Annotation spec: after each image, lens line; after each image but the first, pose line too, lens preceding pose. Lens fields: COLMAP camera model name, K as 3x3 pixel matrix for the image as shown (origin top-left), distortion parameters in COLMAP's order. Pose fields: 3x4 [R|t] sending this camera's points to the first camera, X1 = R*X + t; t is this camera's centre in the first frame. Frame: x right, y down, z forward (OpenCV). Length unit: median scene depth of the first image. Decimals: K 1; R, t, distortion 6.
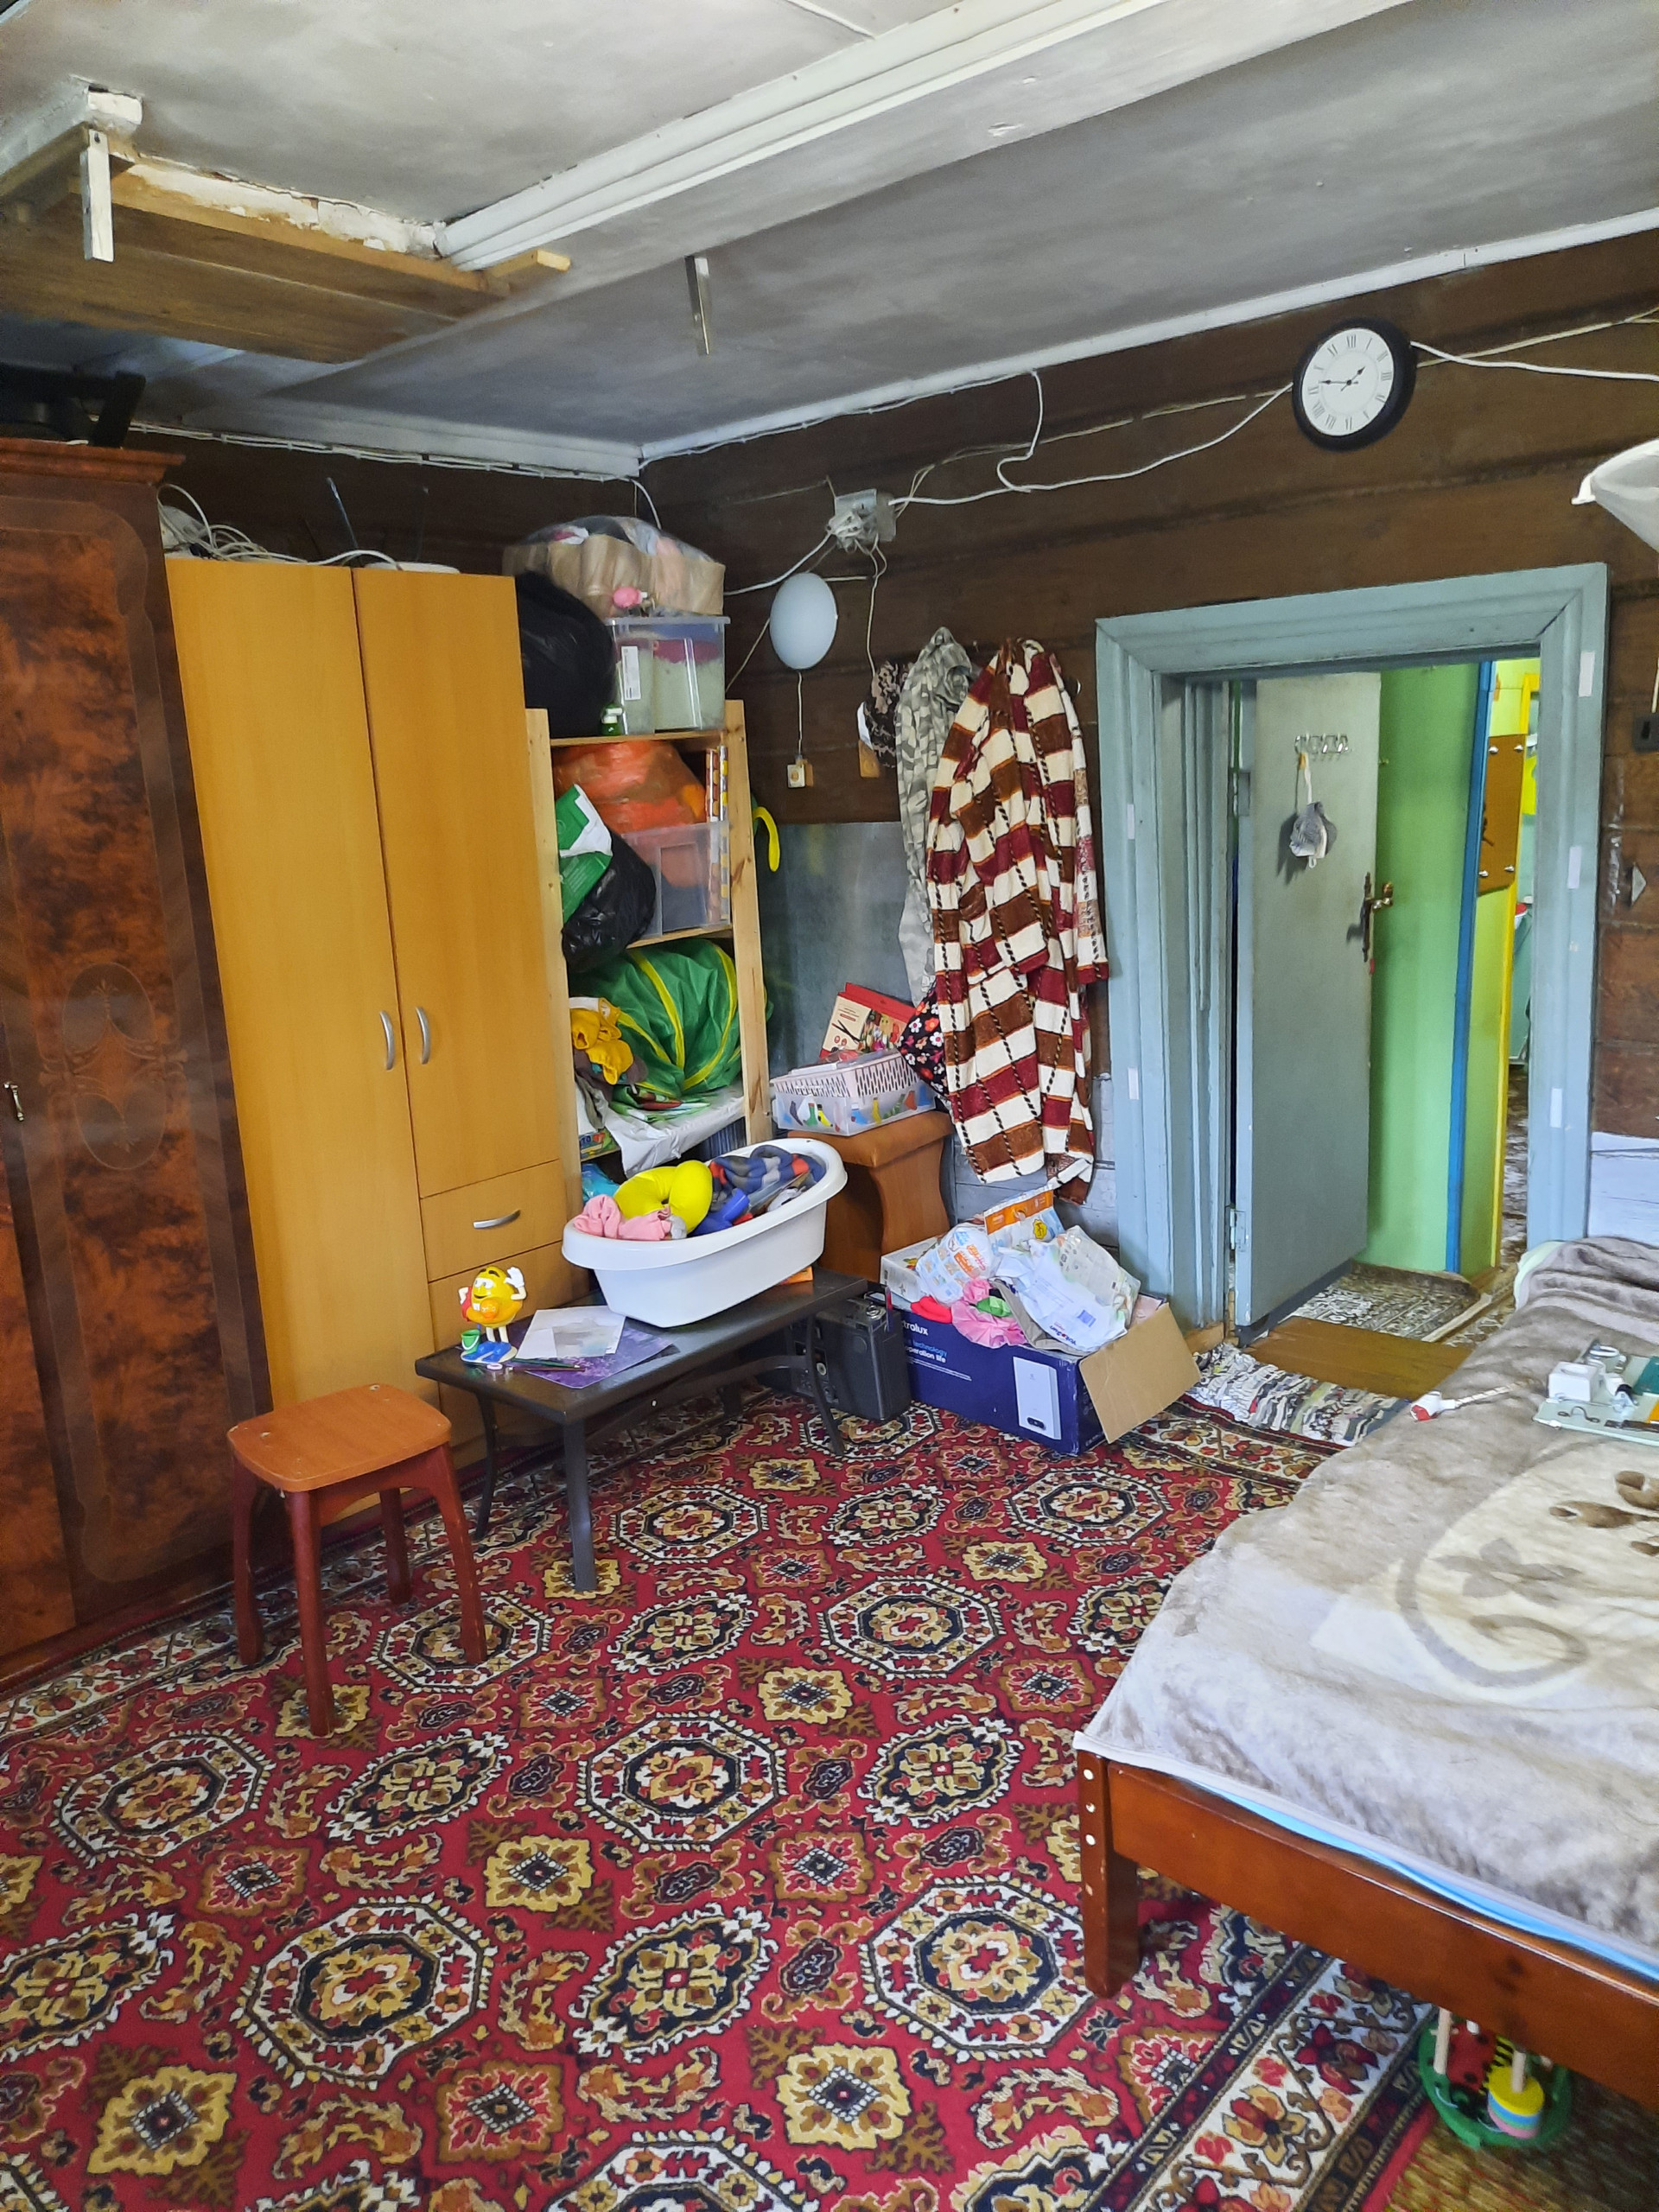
lens RADIAL K [[1627.0, 0, 829.4], [0, 1627.0, 1097.7], [0, 0, 1]] dist [0.070199, -0.058736]
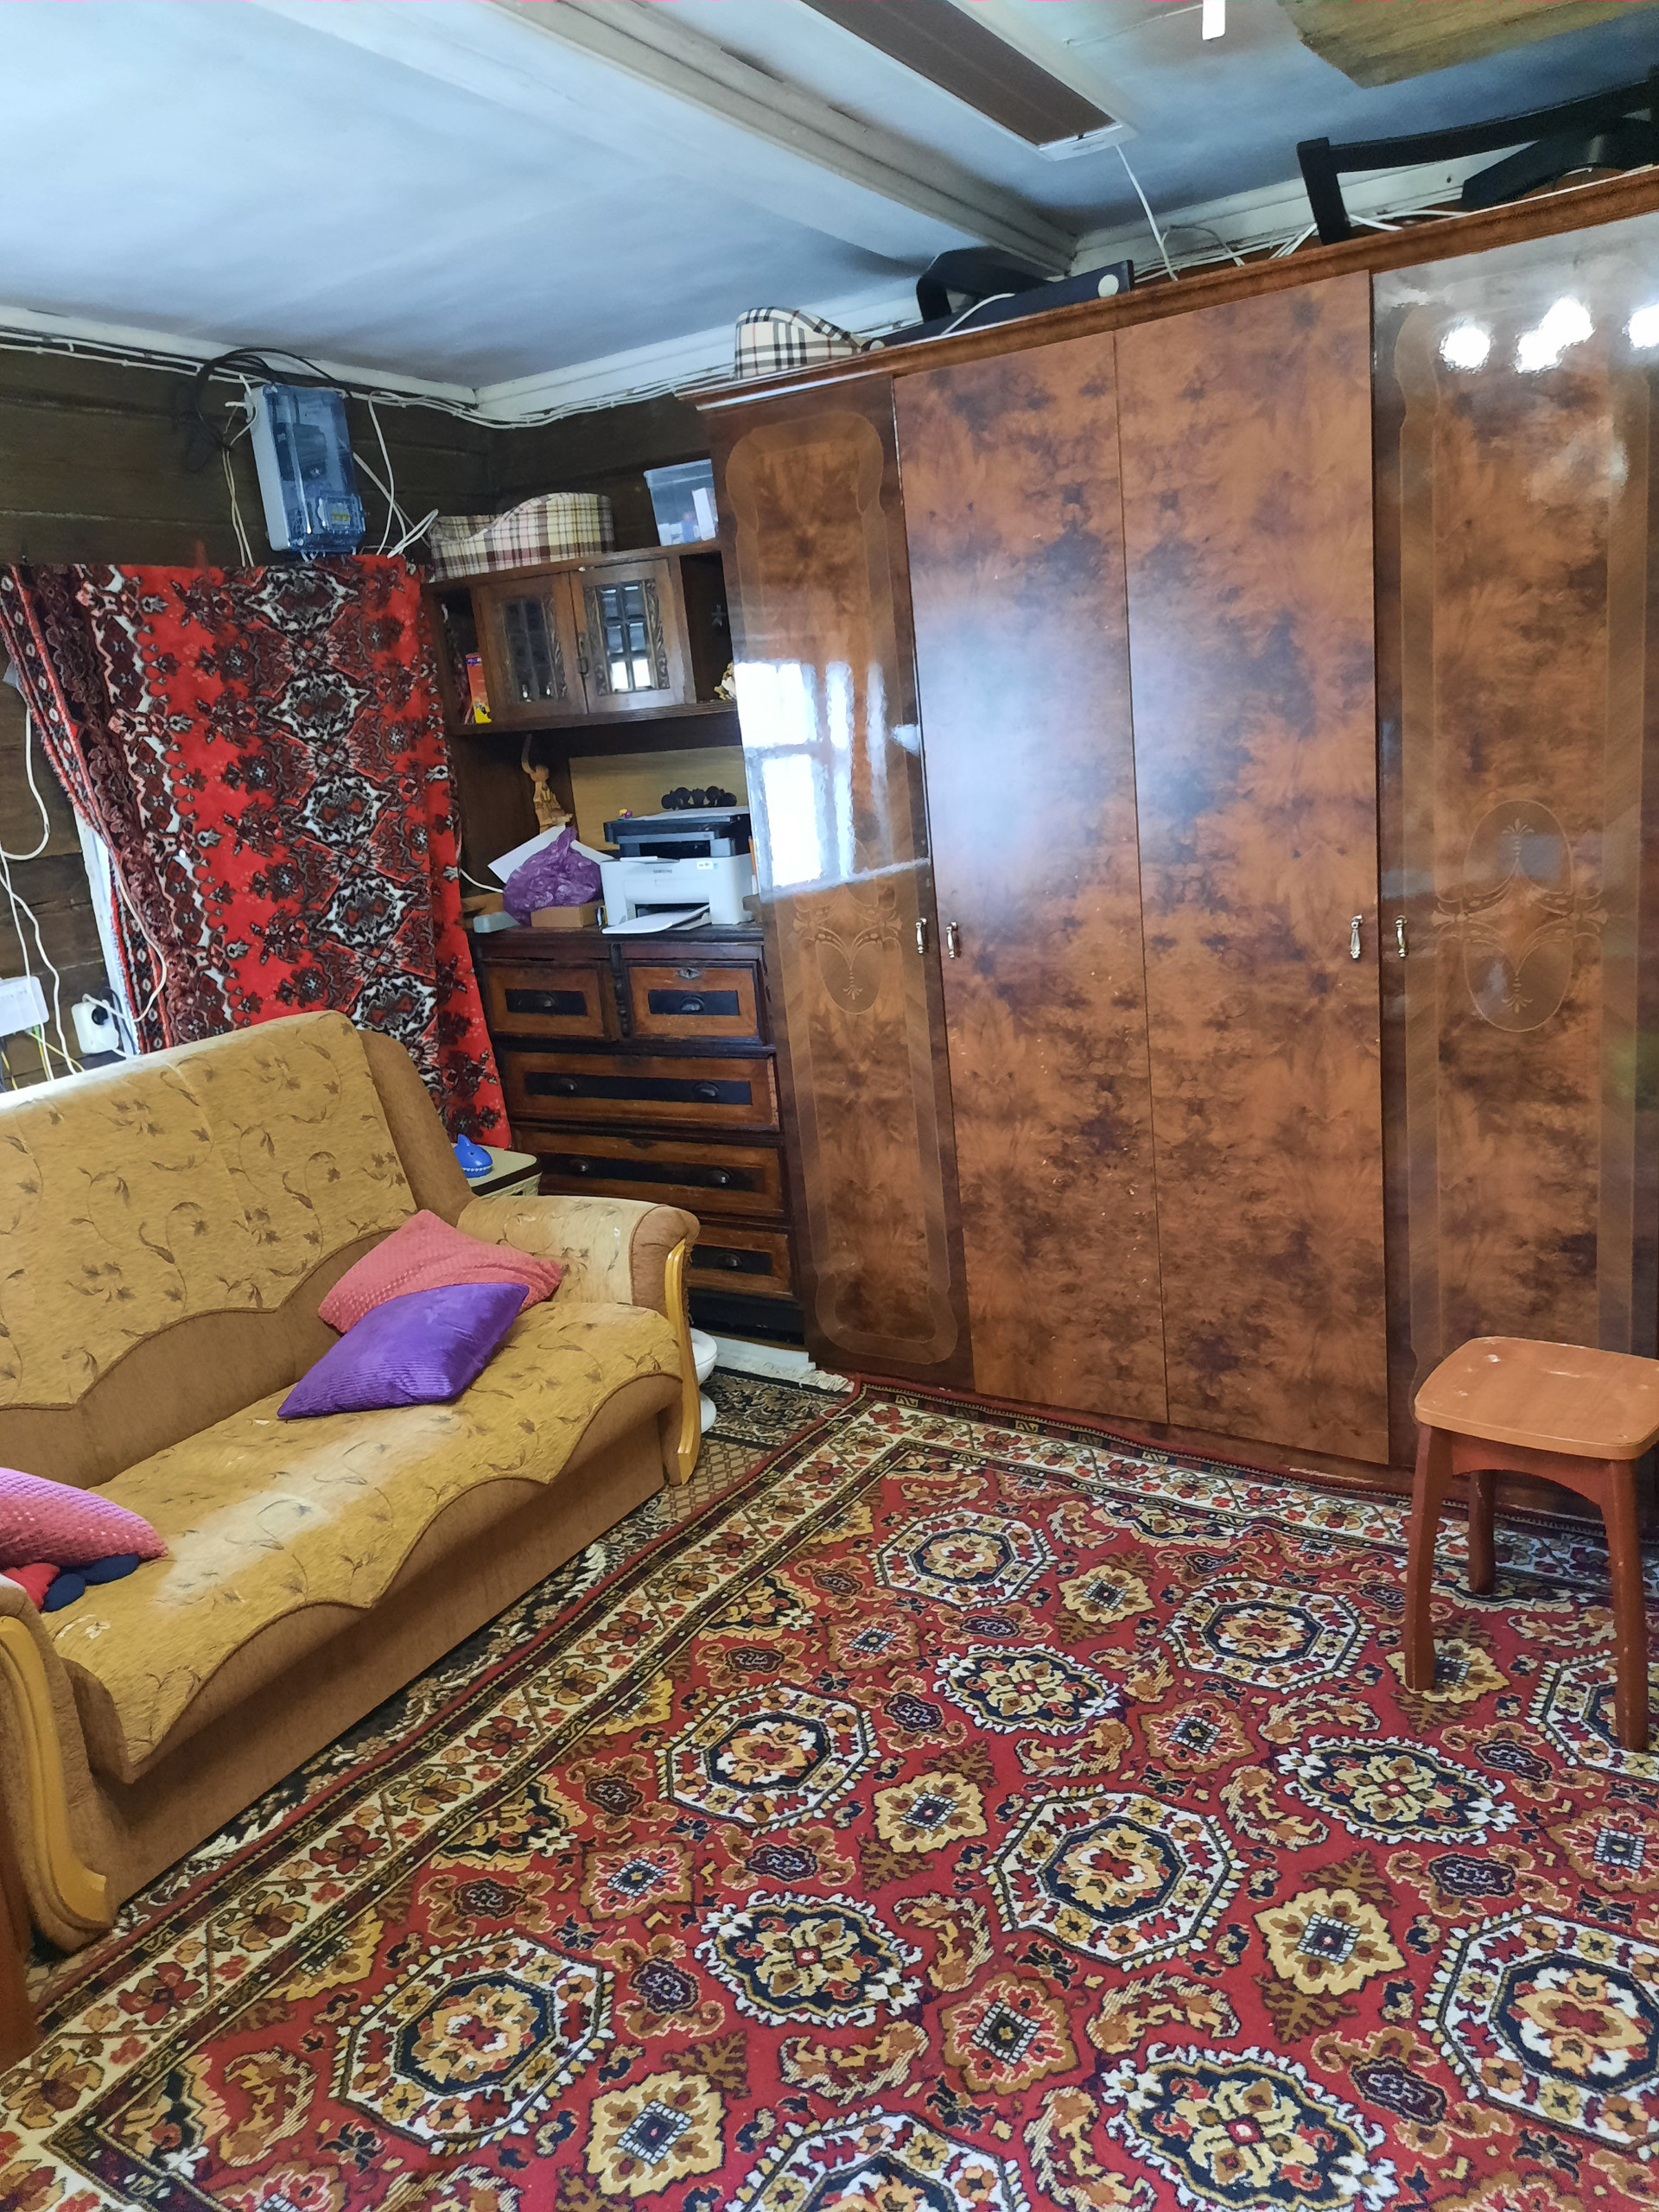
lens RADIAL K [[1637.5, 0, 827.1], [0, 1637.5, 1113.9], [0, 0, 1]] dist [0.054500, -0.061504]
pose [[0.181496, 0.262717, -0.947649, 0.377458], [-0.120511, 0.962332, 0.243707, -0.088580], [0.975980, 0.069971, 0.206320, 0.444505]]
